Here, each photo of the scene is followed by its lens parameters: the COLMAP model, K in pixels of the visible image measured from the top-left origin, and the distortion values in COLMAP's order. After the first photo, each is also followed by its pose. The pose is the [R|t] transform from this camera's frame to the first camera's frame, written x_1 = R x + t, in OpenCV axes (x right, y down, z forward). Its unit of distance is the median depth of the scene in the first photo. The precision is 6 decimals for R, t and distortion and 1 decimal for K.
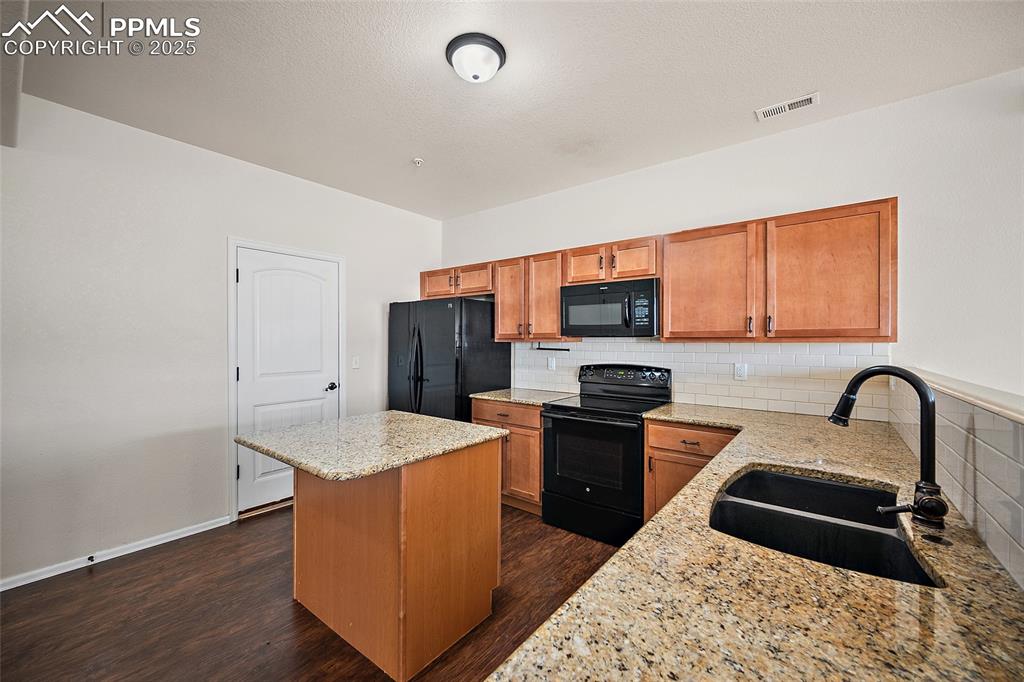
lens RADIAL K [[407.8, 0, 510.5], [0, 407.8, 344.5], [0, 0, 1]] dist [-0.010000, -0.000242]
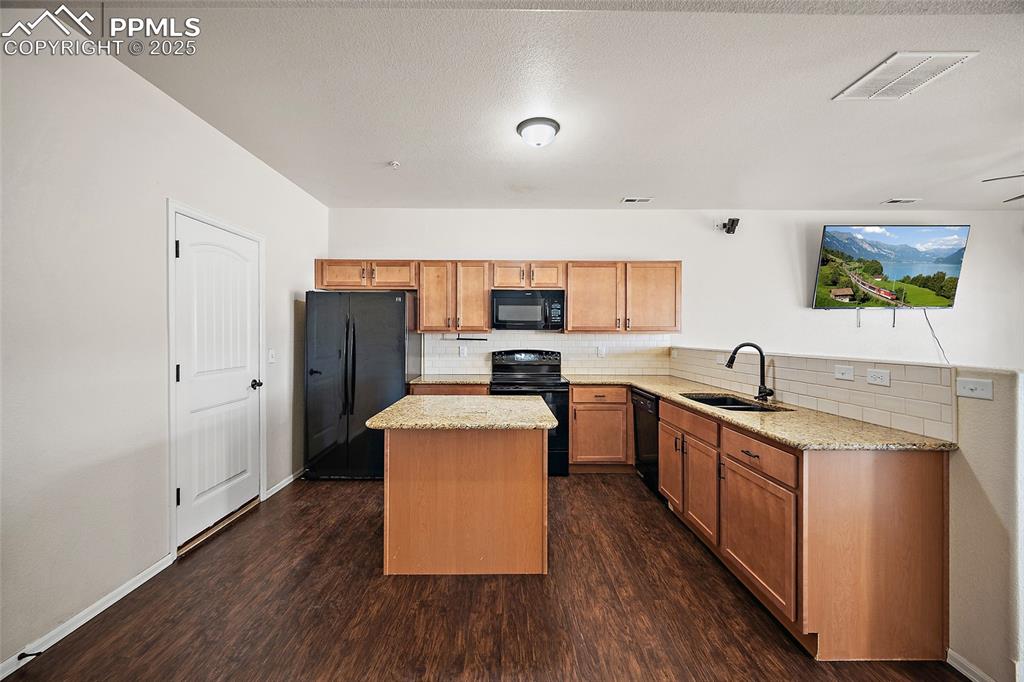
lens RADIAL K [[407.8, 0, 506.1], [0, 407.8, 335.3], [0, 0, 1]] dist [-0.010000, -0.000242]
pose [[0.780240, -0.001444, 0.625478, -0.662392], [0.003047, 0.999994, -0.001493, 0.001859], [-0.625473, 0.003071, 0.780240, -0.018325]]
